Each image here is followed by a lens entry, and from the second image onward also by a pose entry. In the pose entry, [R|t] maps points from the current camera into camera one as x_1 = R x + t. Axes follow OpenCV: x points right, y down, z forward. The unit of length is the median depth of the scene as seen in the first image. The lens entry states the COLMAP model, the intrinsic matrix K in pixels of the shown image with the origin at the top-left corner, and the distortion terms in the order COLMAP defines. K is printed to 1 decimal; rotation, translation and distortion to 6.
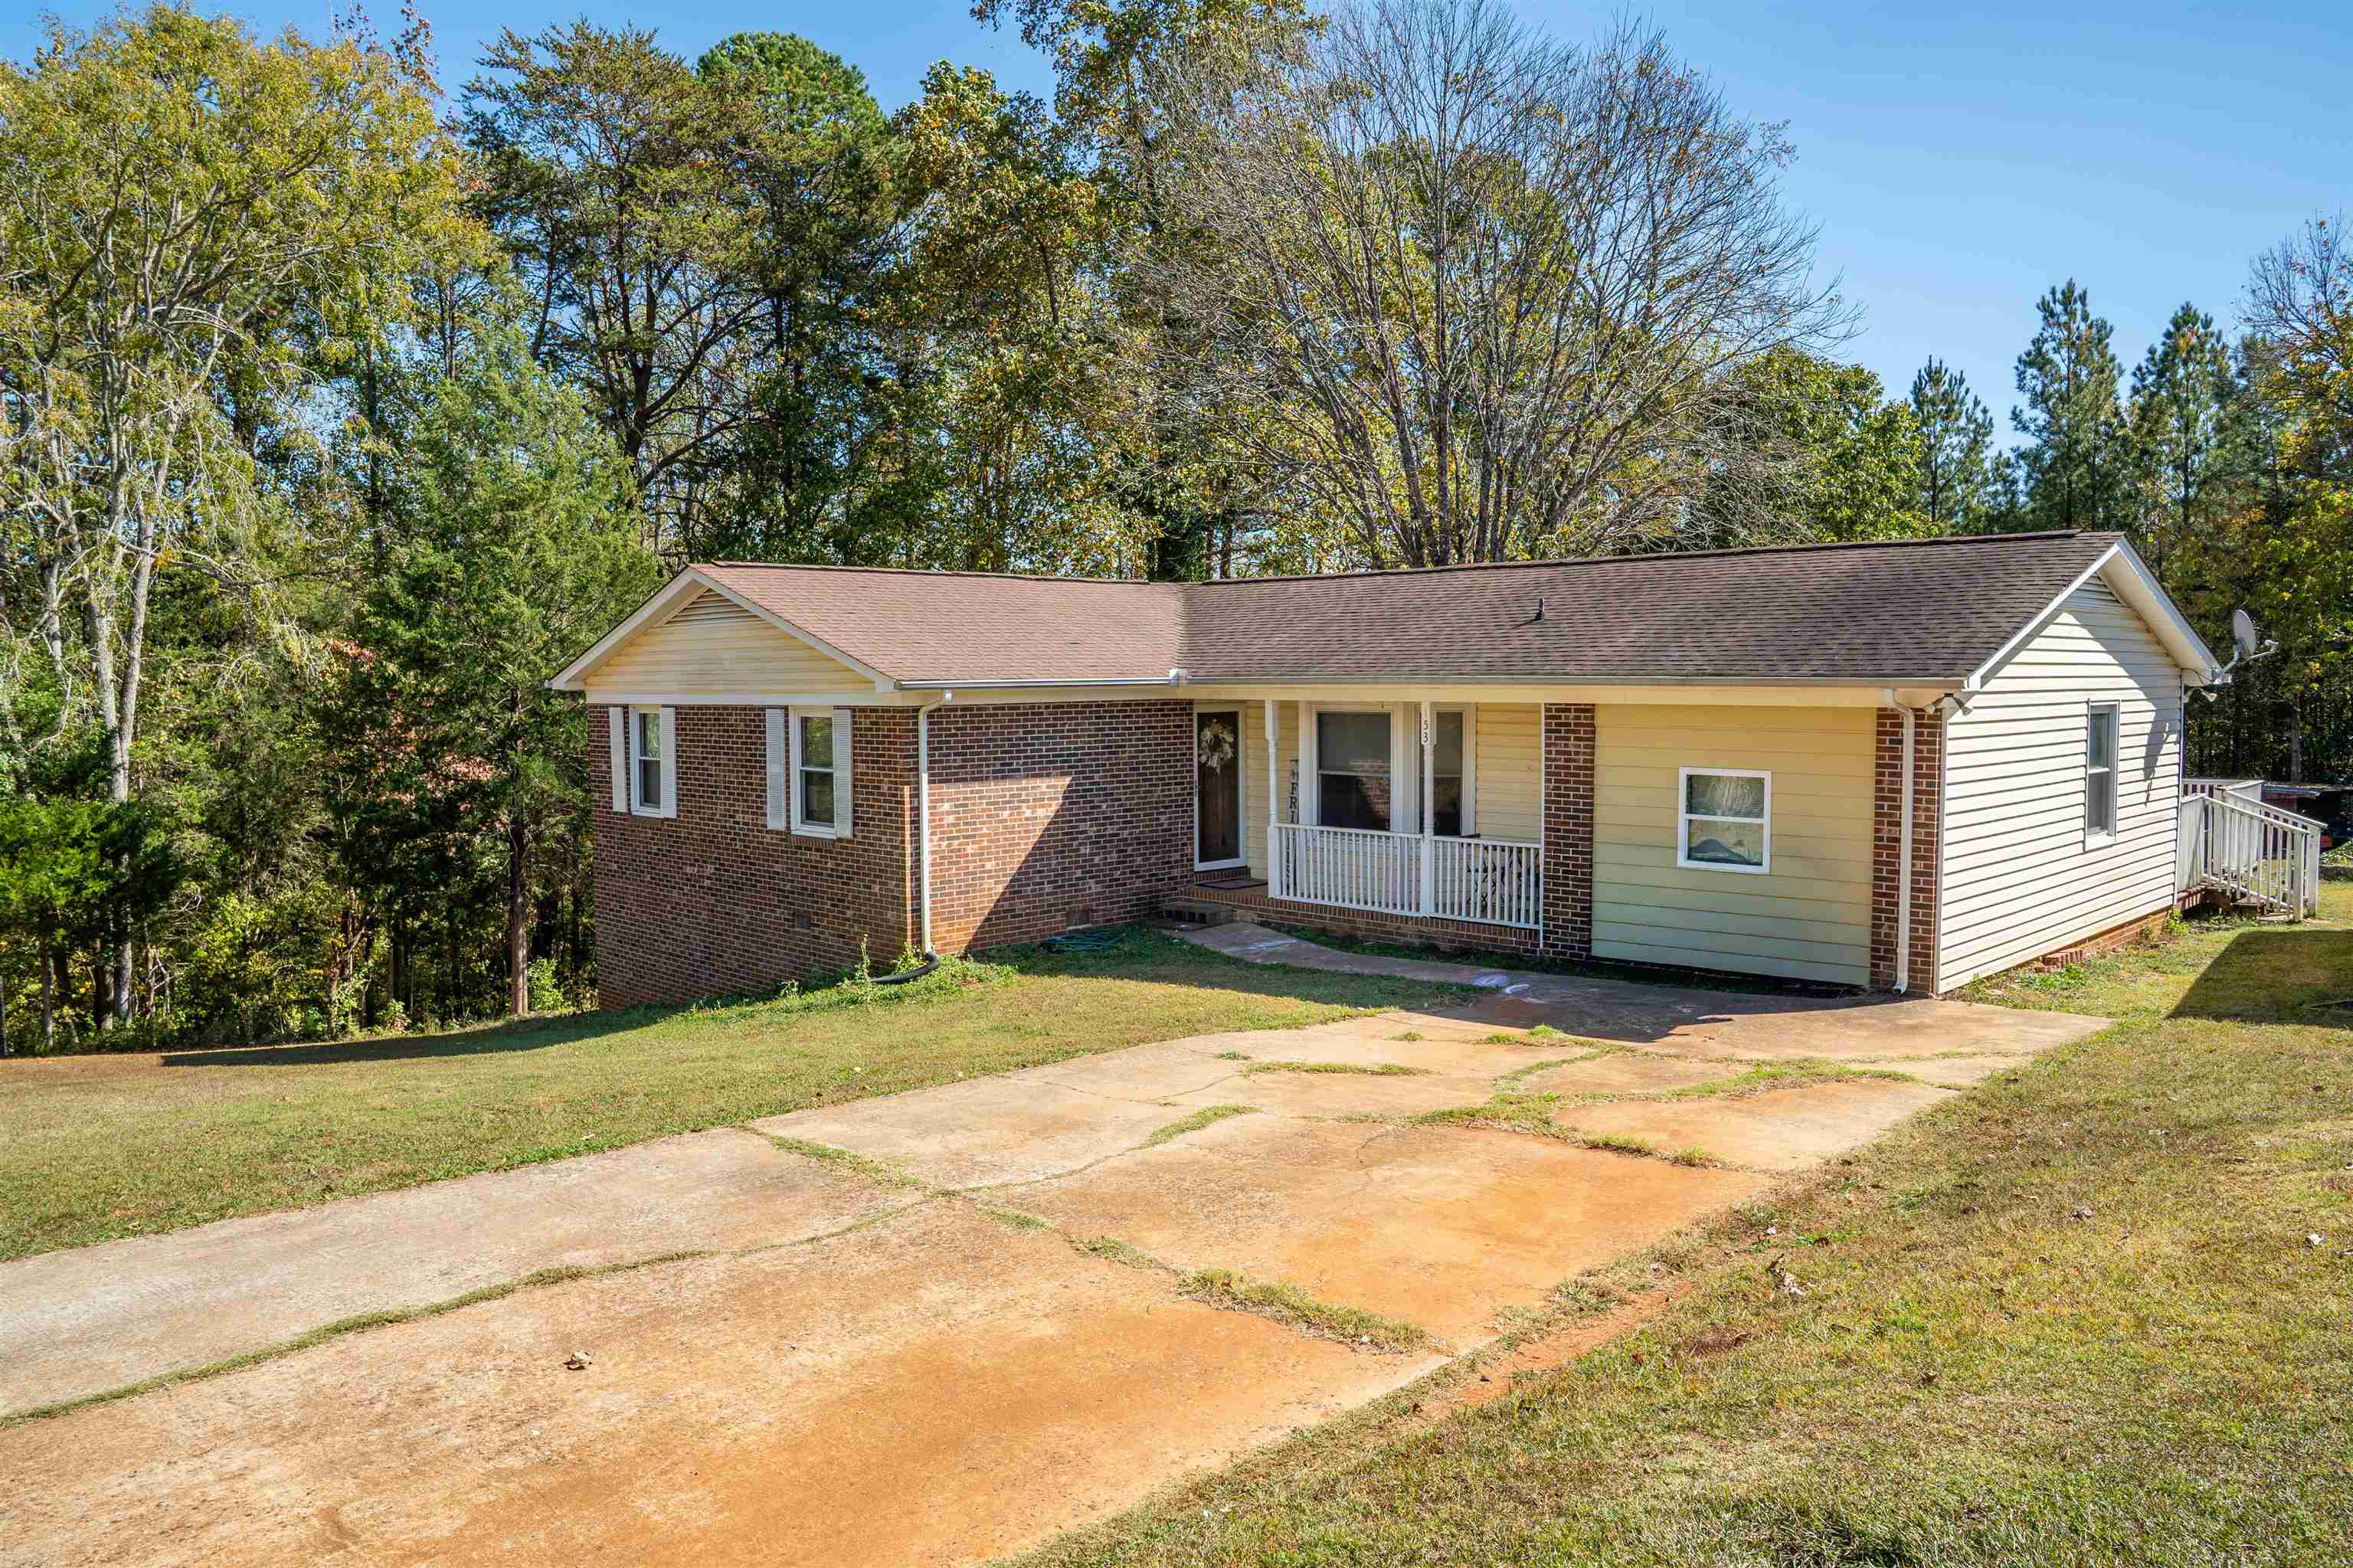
lens RADIAL K [[1633.4, 0, 1169.1], [0, 1633.4, 776.3], [0, 0, 1]] dist [-0.127592, 0.089217]
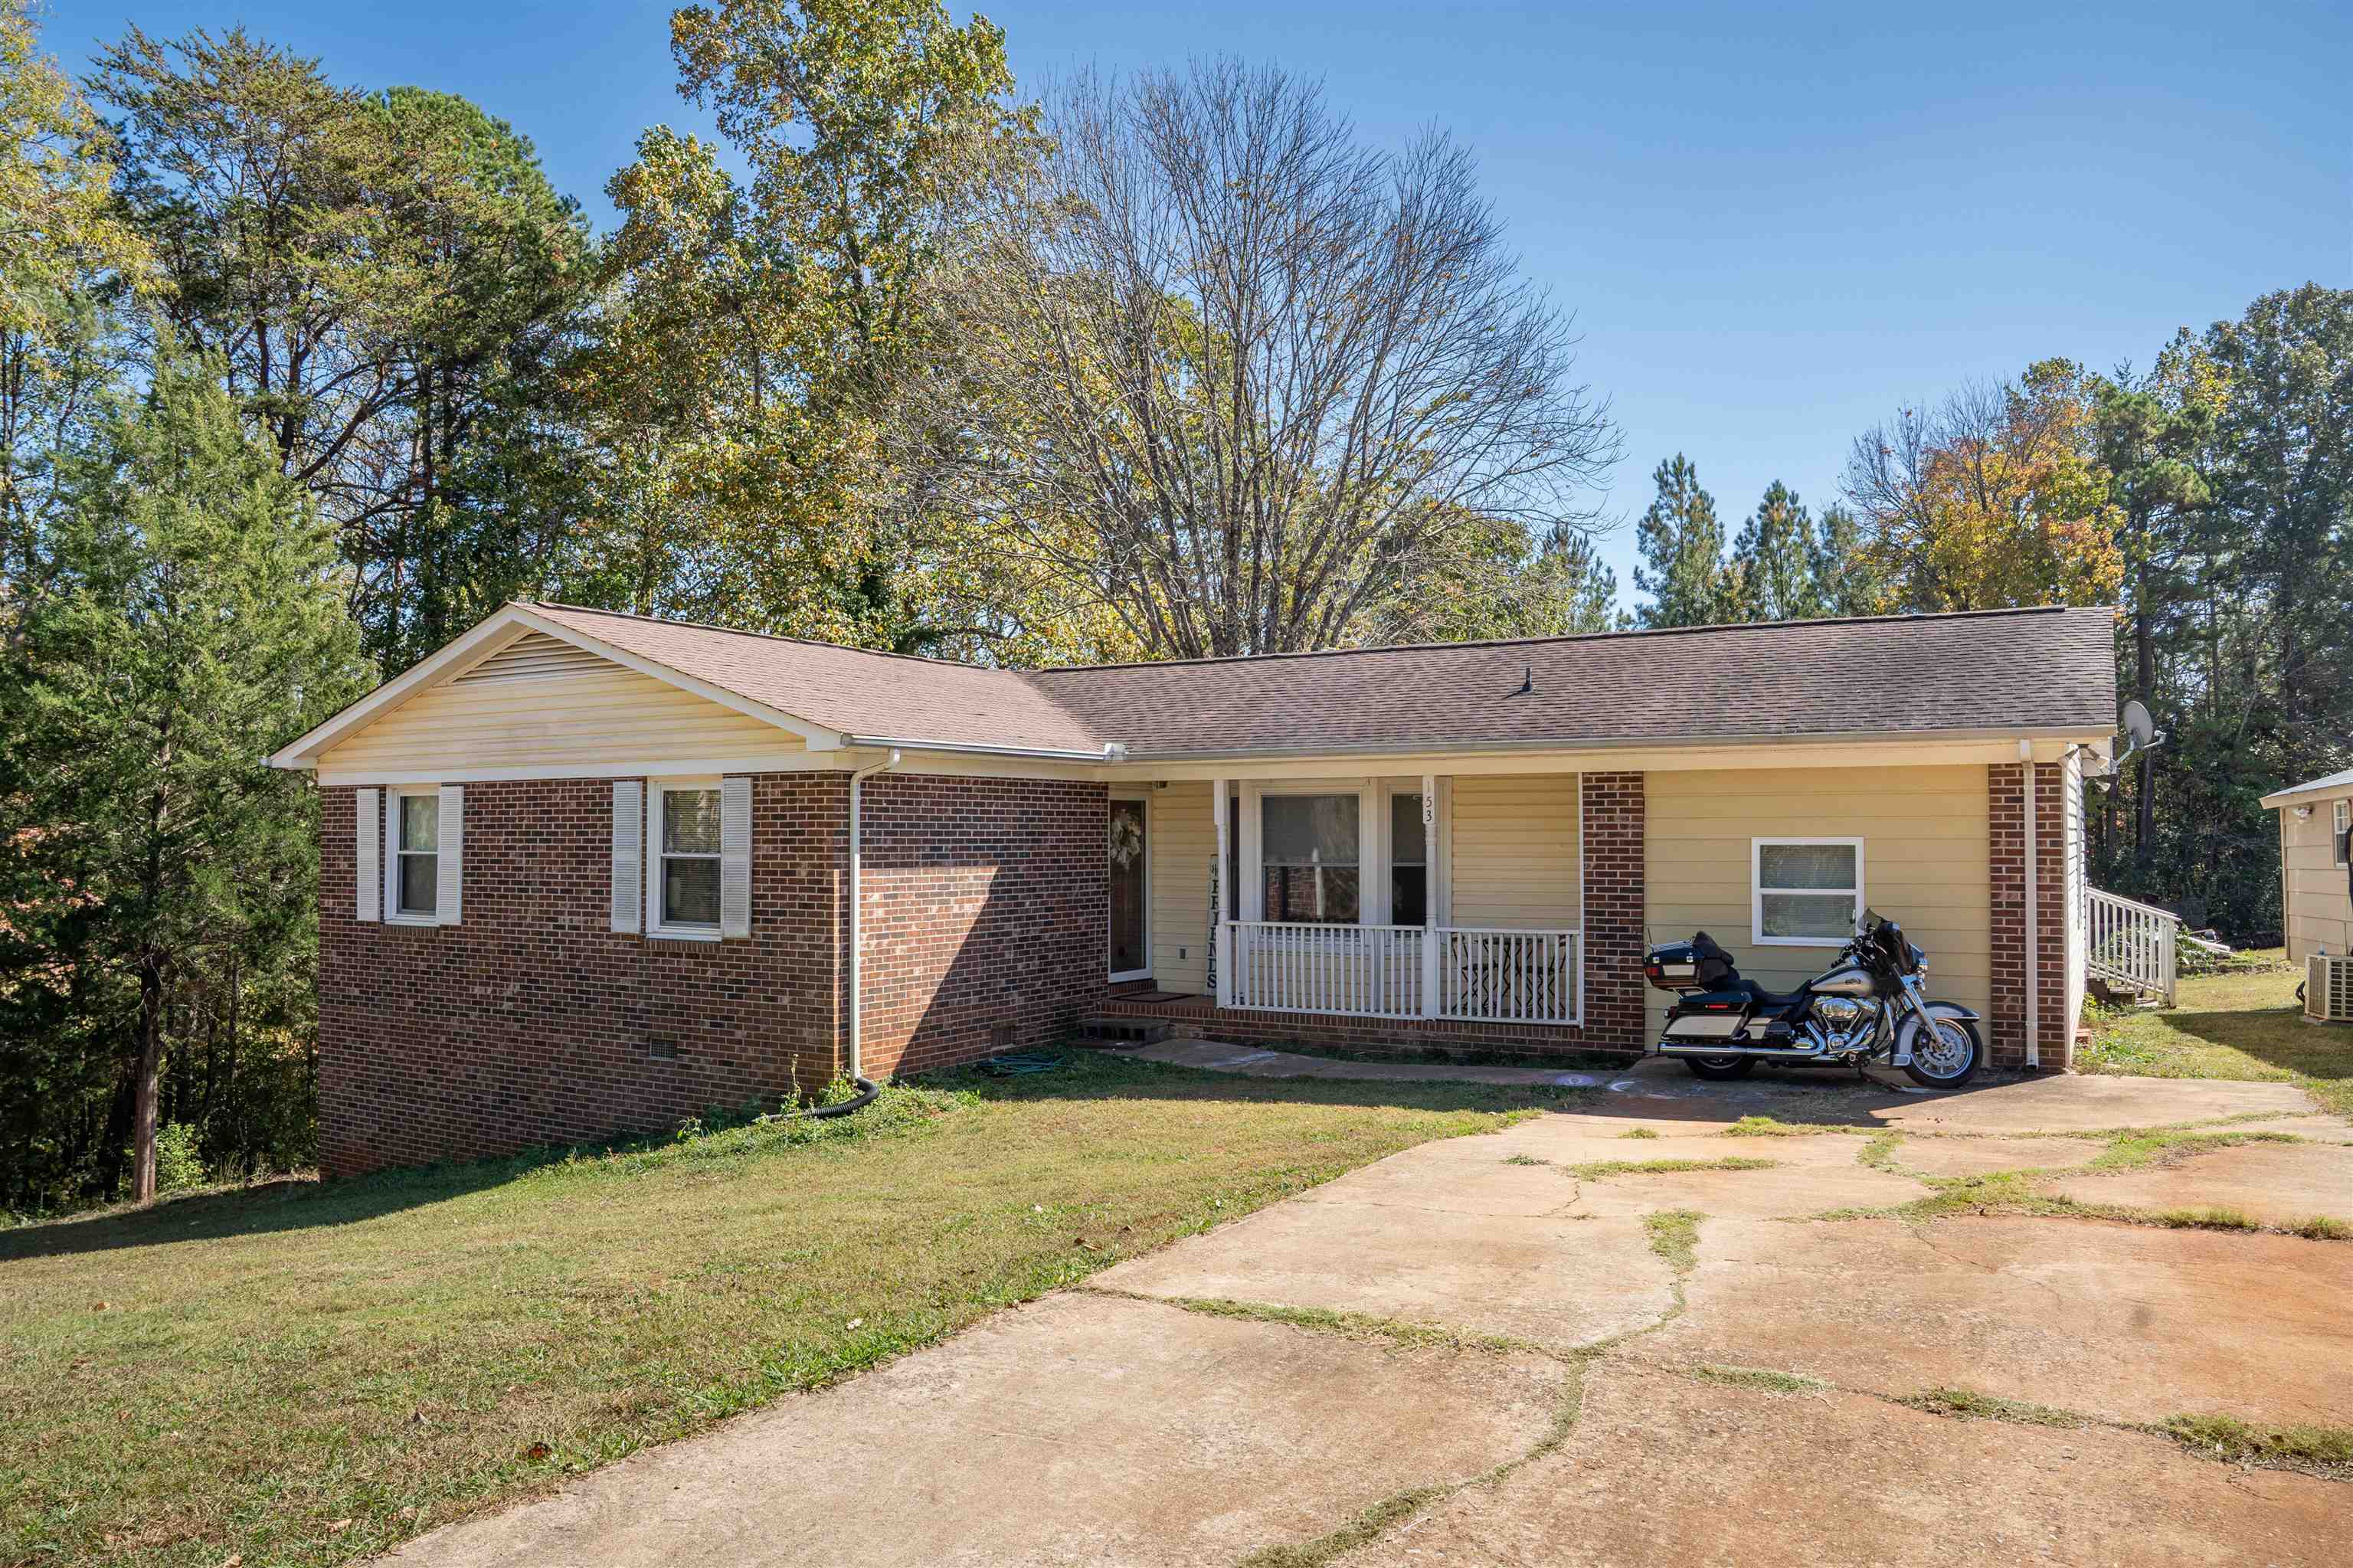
lens RADIAL K [[1633.4, 0, 1169.1], [0, 1633.4, 776.3], [0, 0, 1]] dist [-0.127592, 0.089217]
pose [[0.965391, 0.015363, 0.260352, -0.202759], [0.010335, 0.995226, -0.097048, 0.037929], [-0.260600, 0.096380, 0.960624, 0.174912]]
